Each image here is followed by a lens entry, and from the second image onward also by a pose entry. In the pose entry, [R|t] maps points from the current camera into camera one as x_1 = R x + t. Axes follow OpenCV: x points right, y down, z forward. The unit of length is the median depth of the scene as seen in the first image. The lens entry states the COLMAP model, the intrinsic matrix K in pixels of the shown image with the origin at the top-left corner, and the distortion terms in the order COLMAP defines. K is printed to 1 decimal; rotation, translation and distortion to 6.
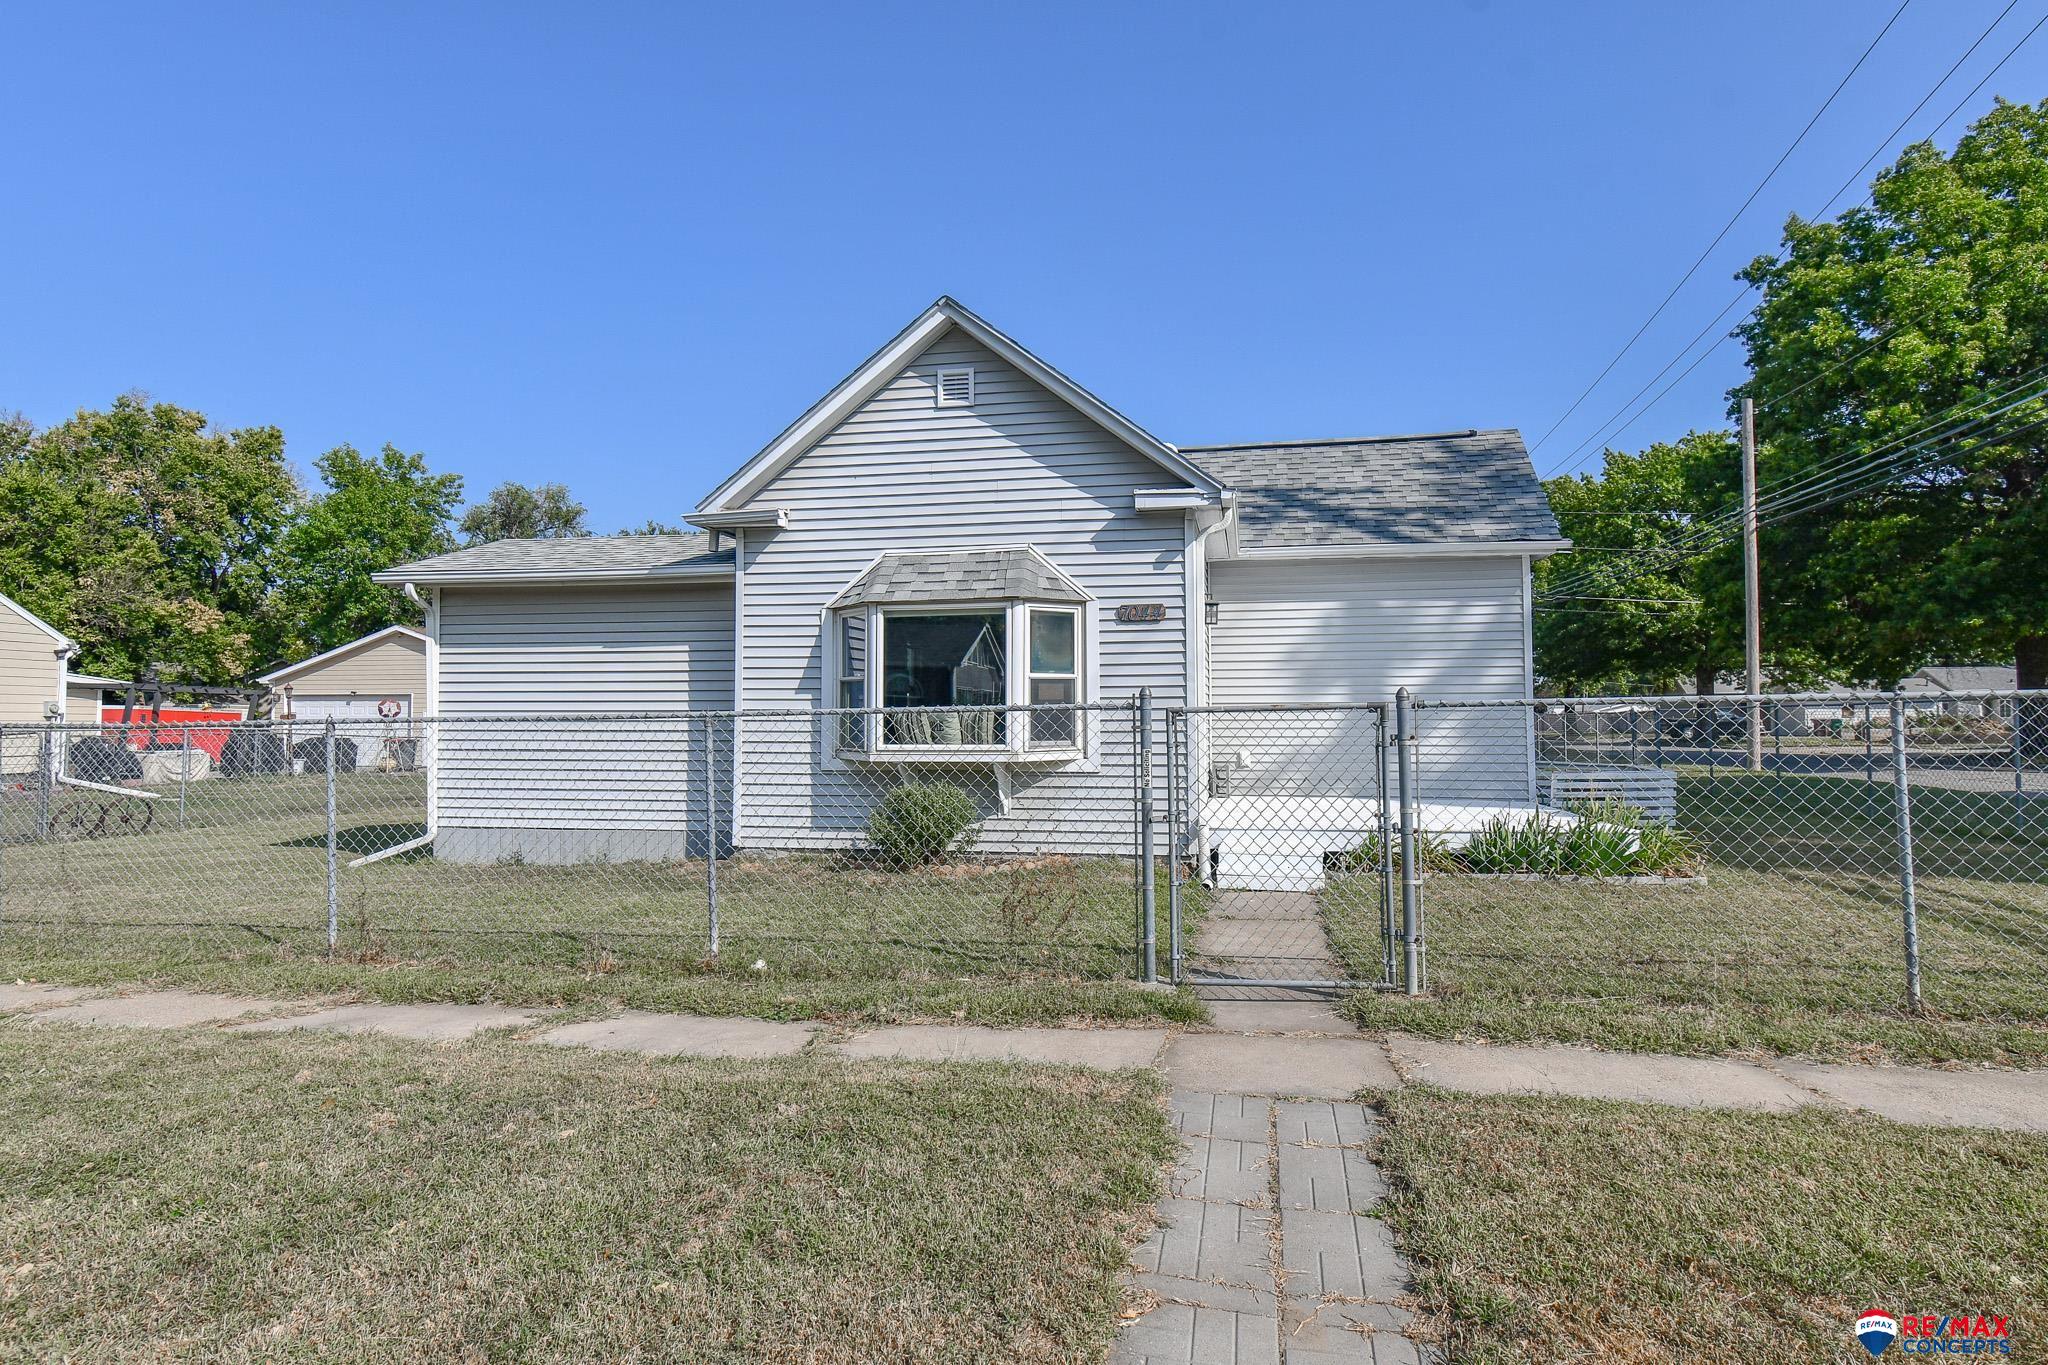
lens RADIAL K [[1125.9, 0, 1024.0], [0, 1125.9, 682.5], [0, 0, 1]] dist [0.001266, -0.000412]
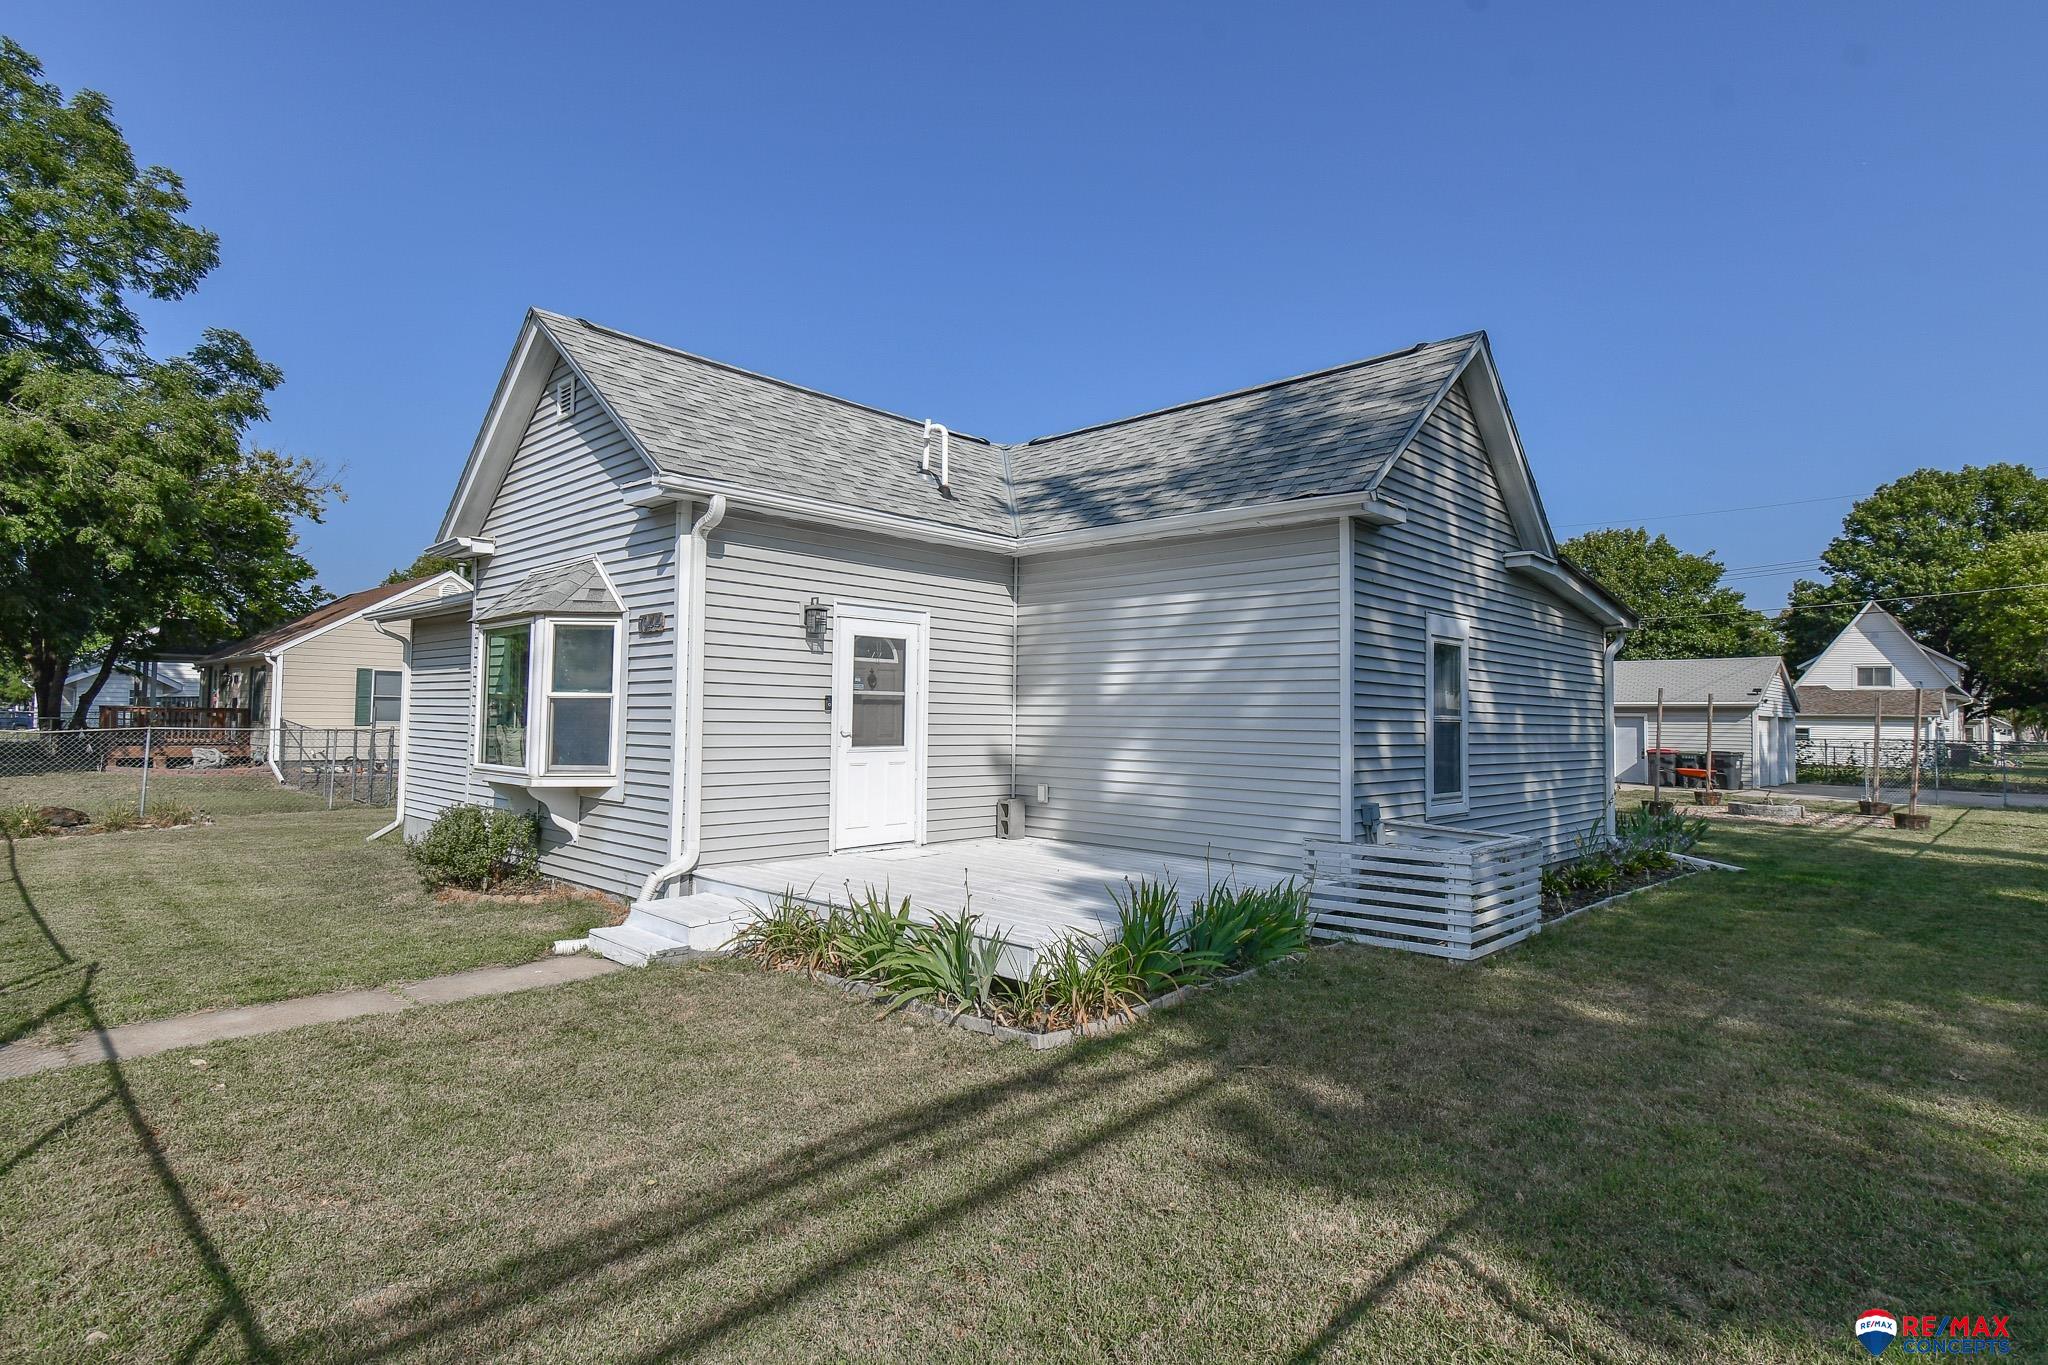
lens RADIAL K [[1068.3, 0, 1024.0], [0, 1068.3, 682.5], [0, 0, 1]] dist [0.024838, -0.000249]
pose [[0.849860, -0.005640, -0.526979, 0.787427], [-0.000746, 0.999929, -0.011905, -0.005819], [0.527009, 0.010510, 0.849795, 0.437665]]
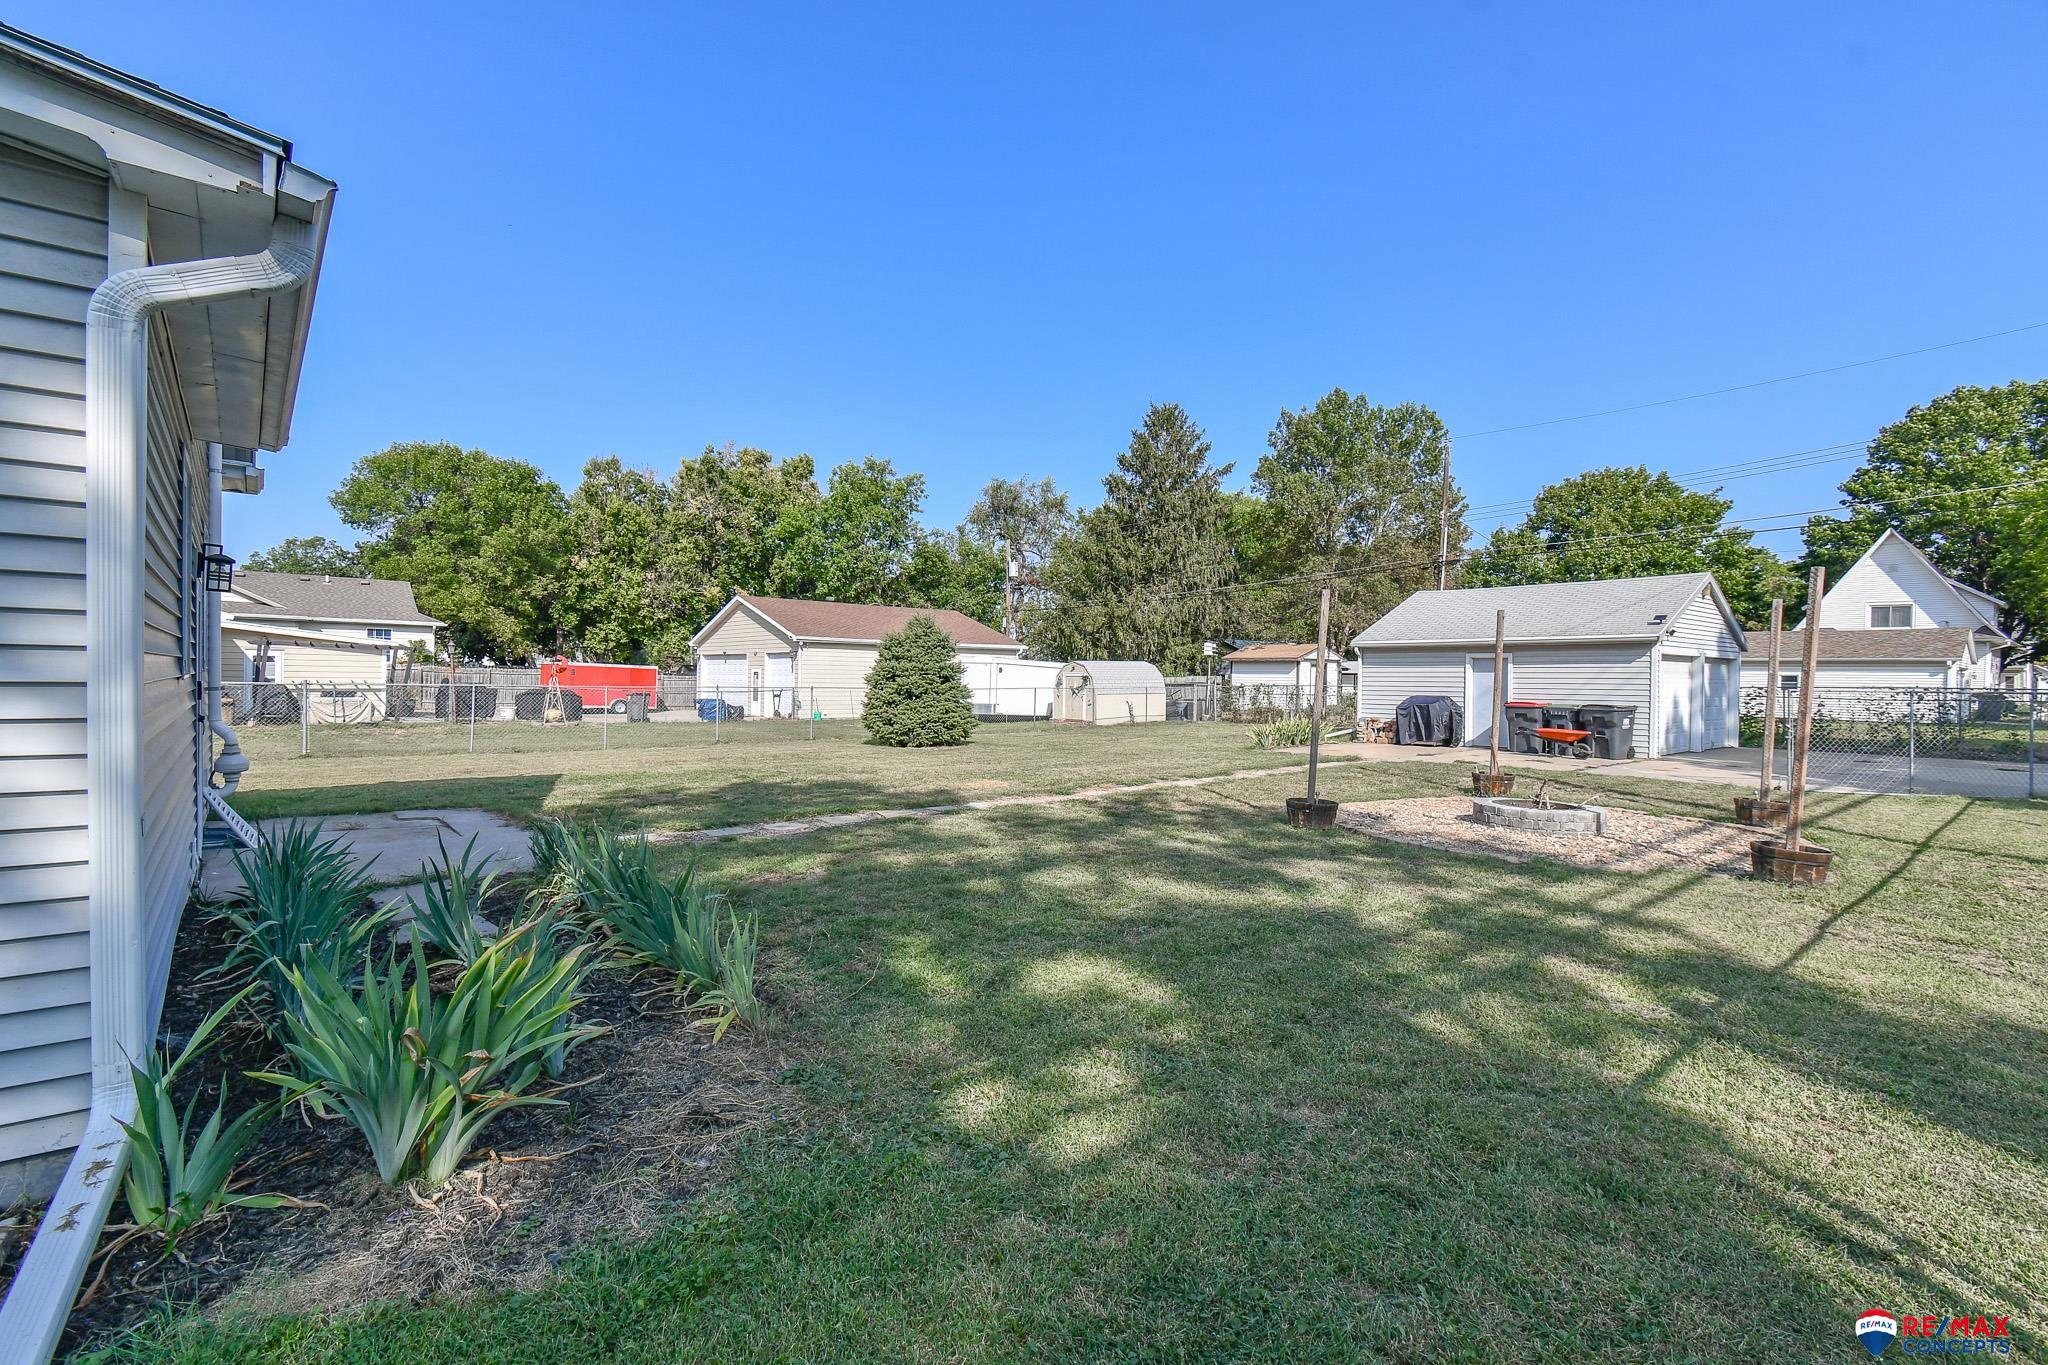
lens RADIAL K [[913.8, 0, 1024.0], [0, 913.8, 682.5], [0, 0, 1]] dist [0.019049, -0.011002]
pose [[0.787079, 0.013874, -0.616697, 1.062586], [0.006263, 0.999516, 0.030480, 0.041796], [0.616821, -0.027852, 0.786611, 1.856122]]
